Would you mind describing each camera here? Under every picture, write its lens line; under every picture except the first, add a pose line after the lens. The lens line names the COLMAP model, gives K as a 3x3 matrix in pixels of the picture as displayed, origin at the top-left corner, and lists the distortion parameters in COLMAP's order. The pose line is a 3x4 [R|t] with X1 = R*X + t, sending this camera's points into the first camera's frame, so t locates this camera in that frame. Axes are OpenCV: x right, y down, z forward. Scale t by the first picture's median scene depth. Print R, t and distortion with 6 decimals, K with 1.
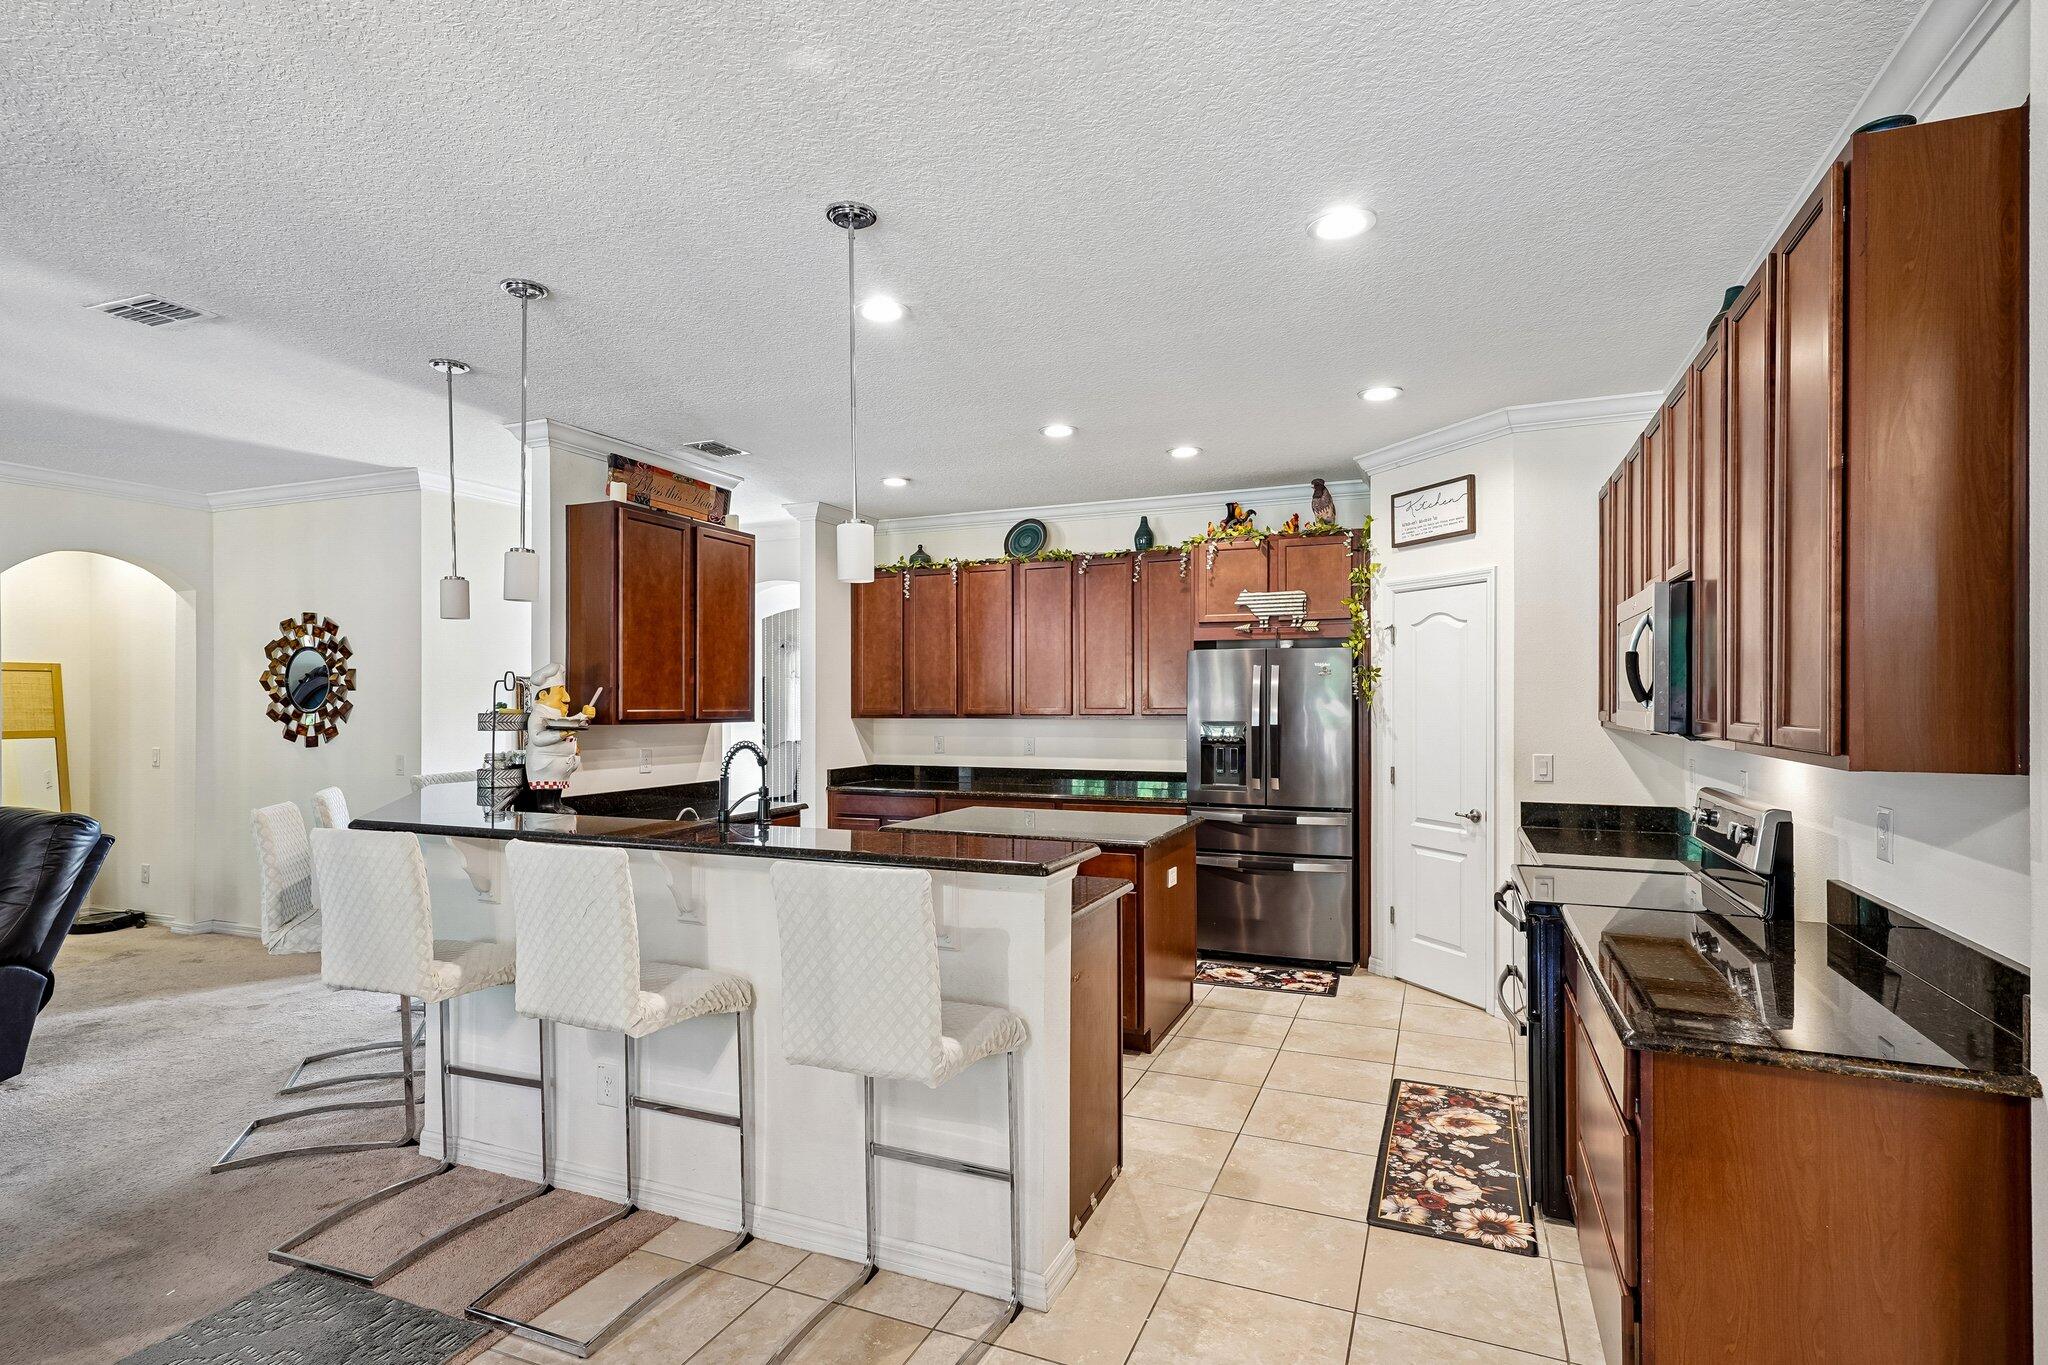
lens RADIAL K [[1045.0, 0, 1020.8], [0, 1045.0, 710.2], [0, 0, 1]] dist [0.001434, 0.000412]
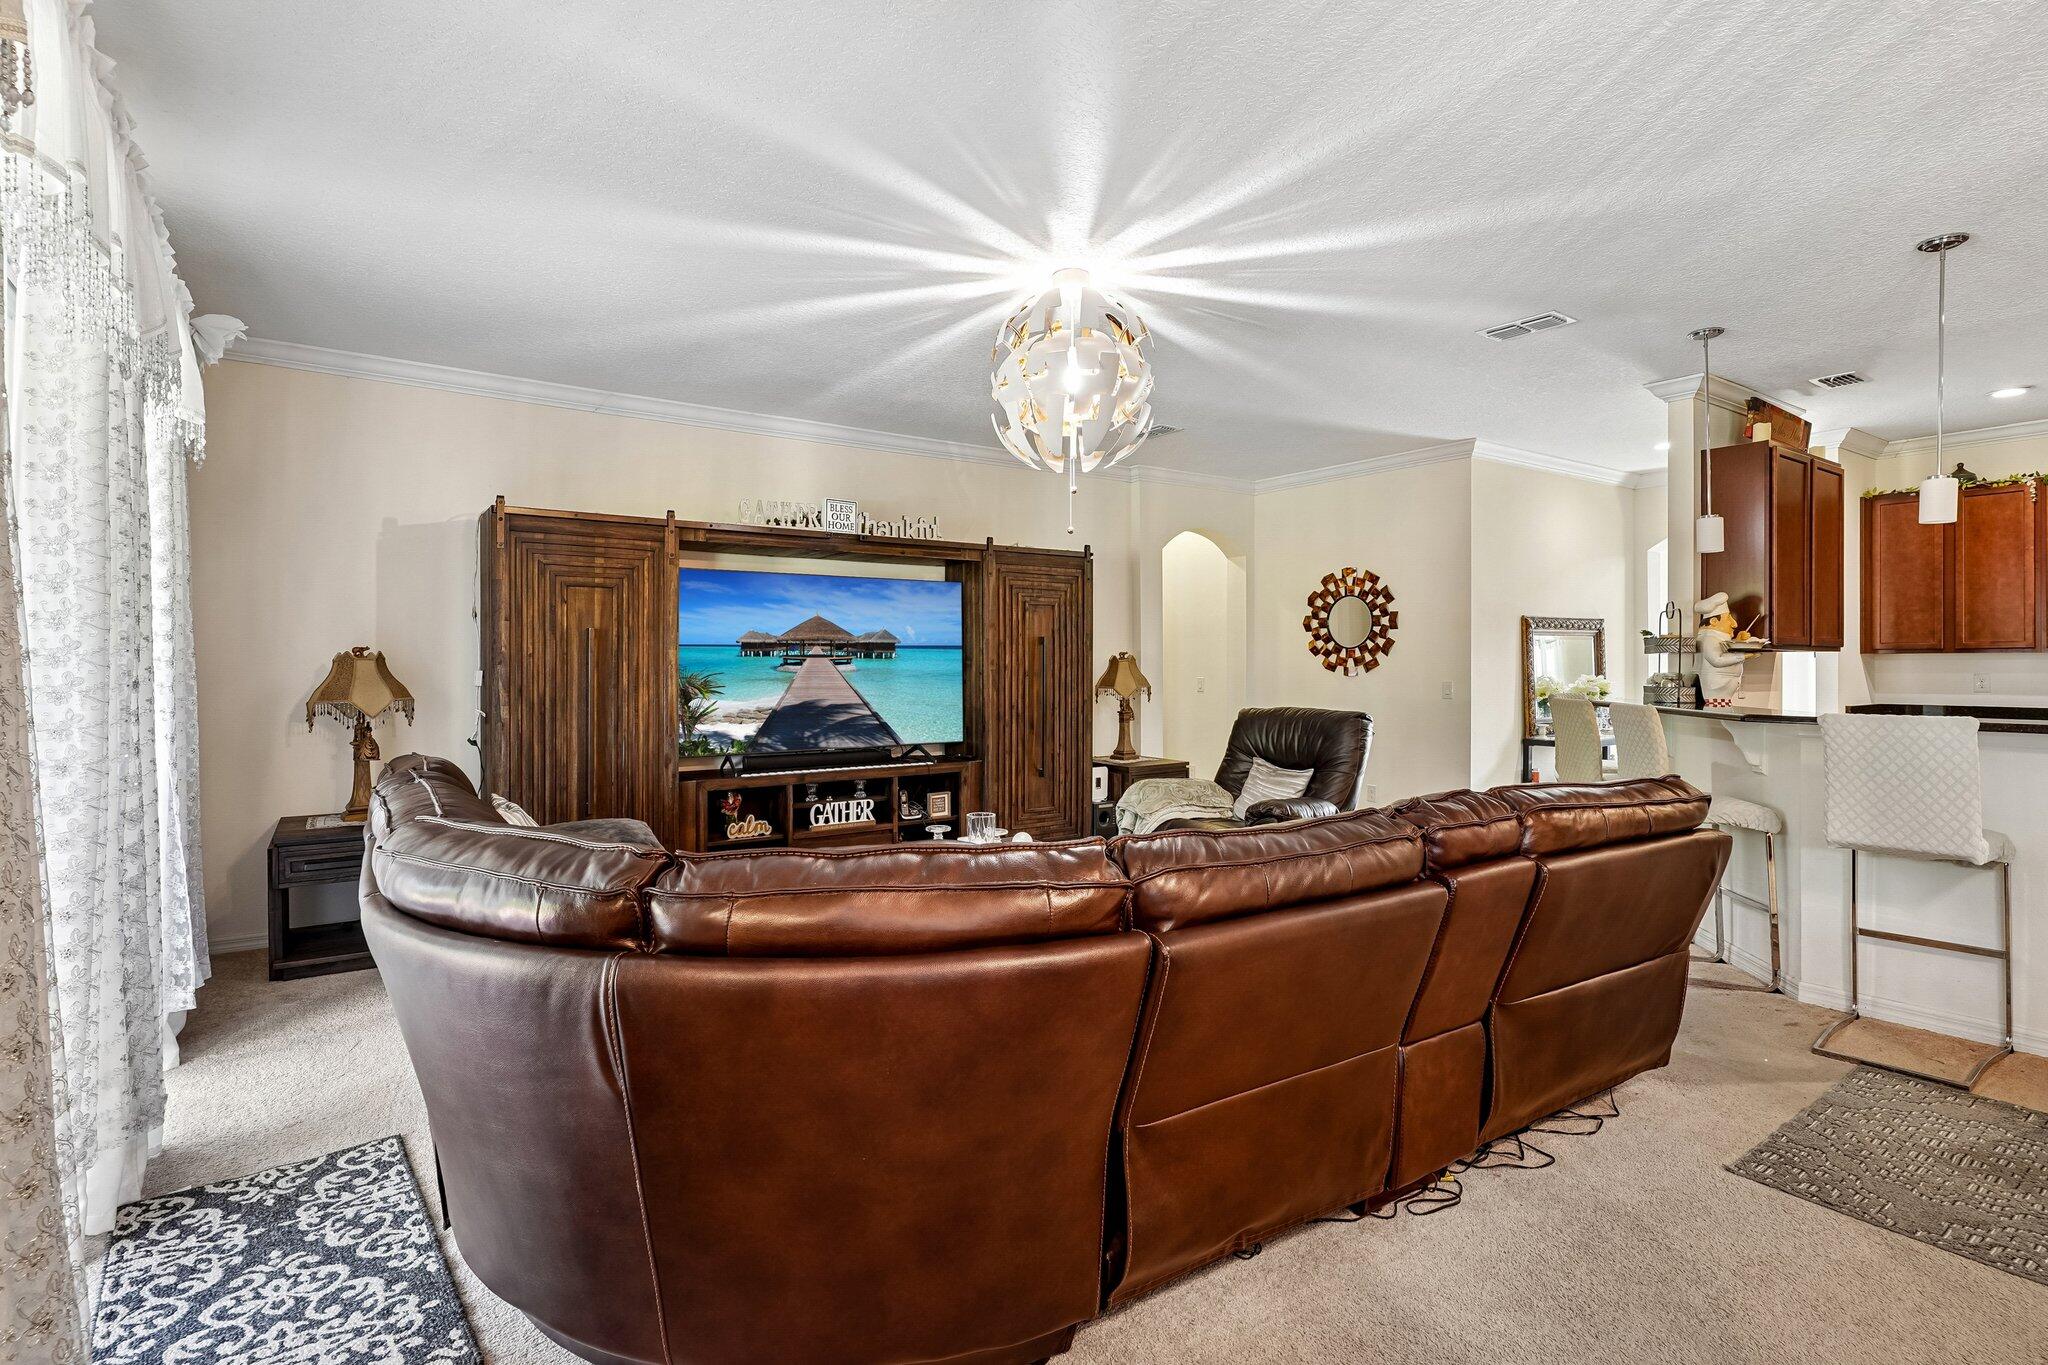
lens RADIAL K [[1024.6, 0, 979.4], [0, 1024.6, 672.5], [0, 0, 1]] dist [0.002281, 0.001061]
pose [[0.839066, 0.004289, -0.544012, -0.395704], [-0.003570, 0.999991, 0.002378, 0.030579], [0.544017, -0.000053, 0.839074, -0.260711]]
